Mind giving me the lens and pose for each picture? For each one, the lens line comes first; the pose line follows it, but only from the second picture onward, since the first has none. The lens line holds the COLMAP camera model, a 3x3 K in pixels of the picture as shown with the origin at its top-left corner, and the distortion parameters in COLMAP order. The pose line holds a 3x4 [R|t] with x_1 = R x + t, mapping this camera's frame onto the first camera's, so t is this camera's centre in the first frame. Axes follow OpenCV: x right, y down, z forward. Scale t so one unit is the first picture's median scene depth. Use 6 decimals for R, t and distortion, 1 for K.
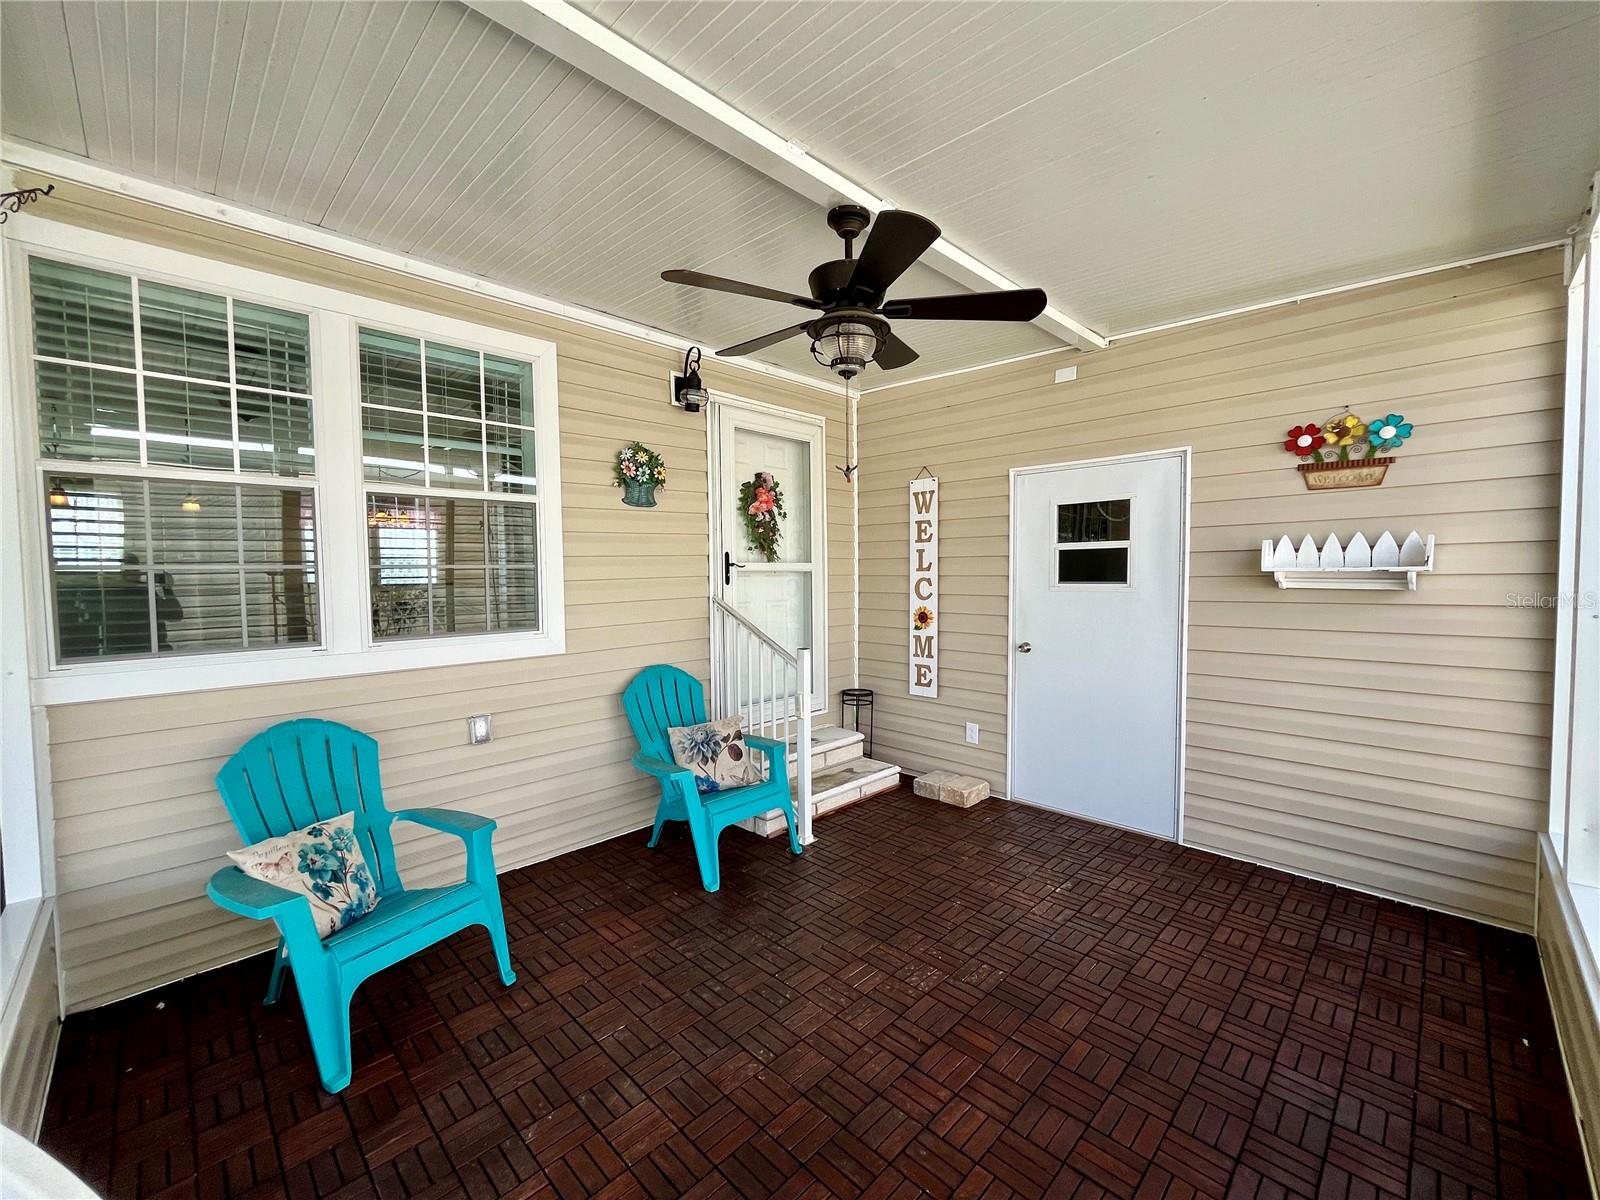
lens RADIAL K [[647.9, 0, 802.8], [0, 647.9, 598.9], [0, 0, 1]] dist [-0.004742, 0.000519]
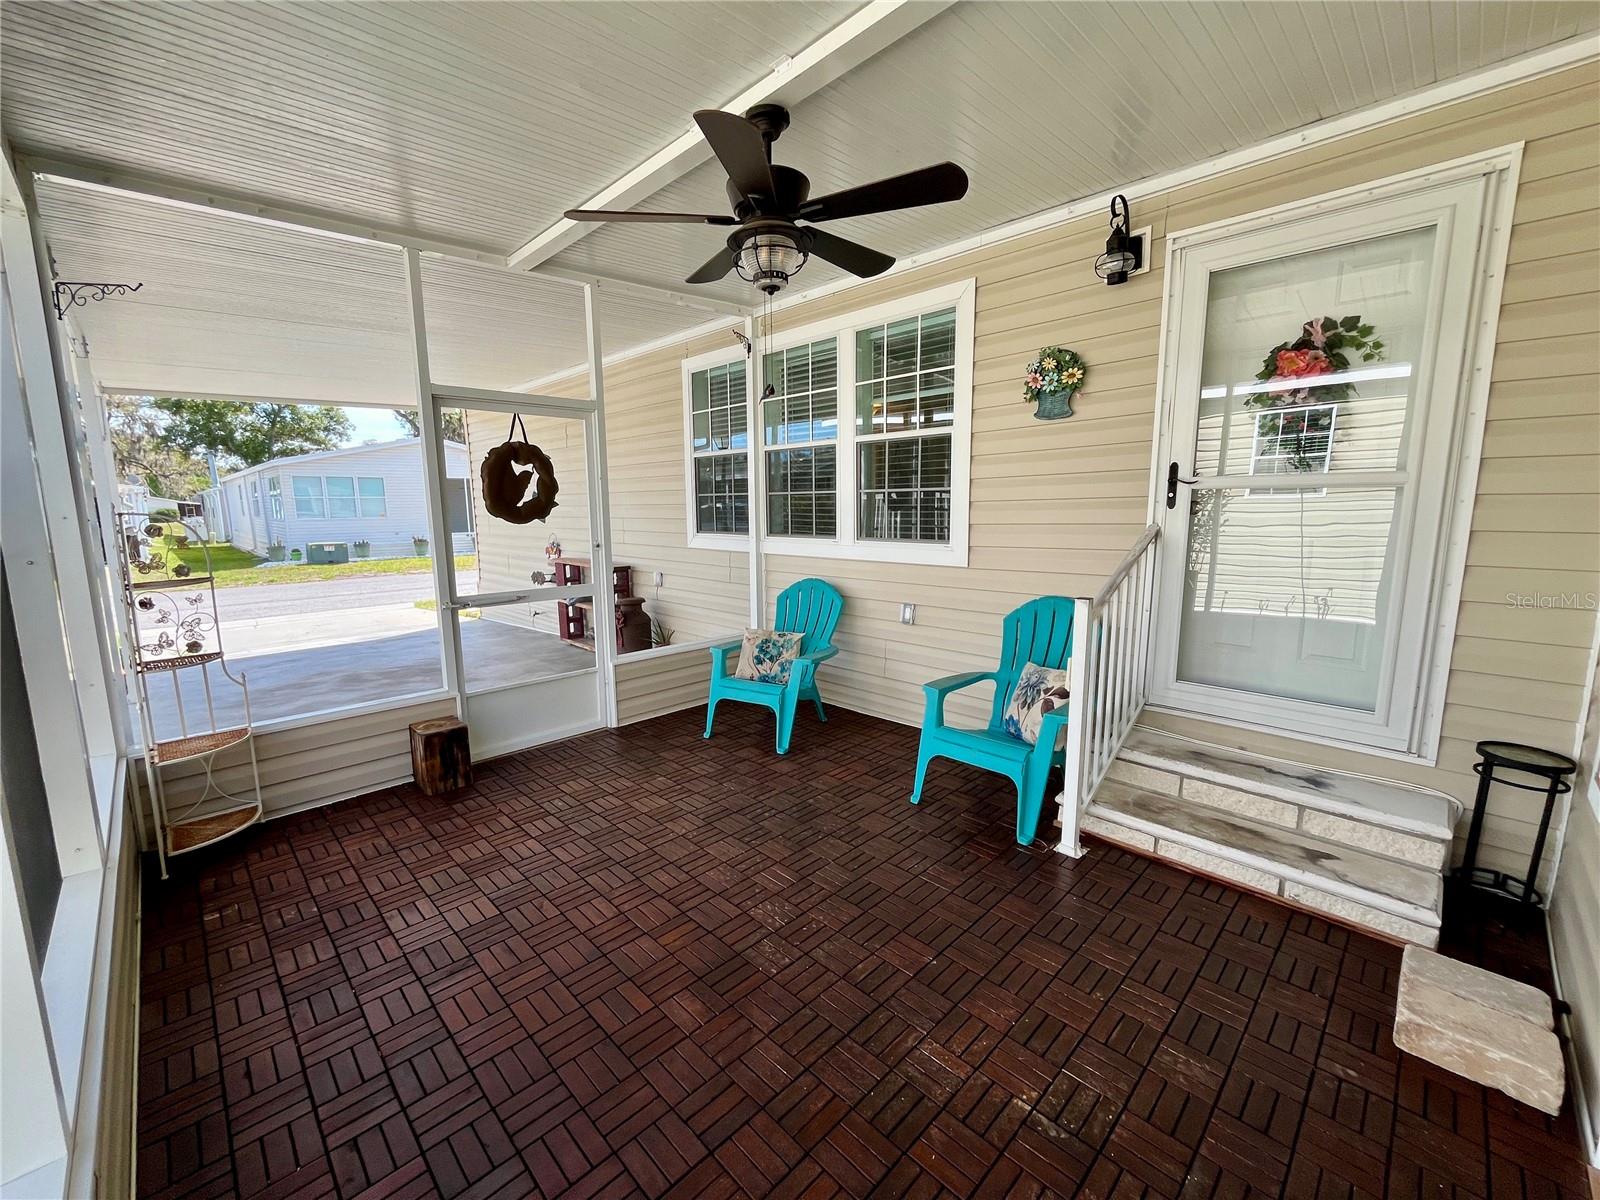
lens RADIAL K [[647.9, 0, 800.8], [0, 647.9, 602.0], [0, 0, 1]] dist [-0.004742, 0.000519]
pose [[-0.000703, 0.156940, -0.987608, 0.770228], [-0.035089, 0.986996, 0.156868, -0.022742], [0.999384, 0.034765, 0.004813, 0.734057]]
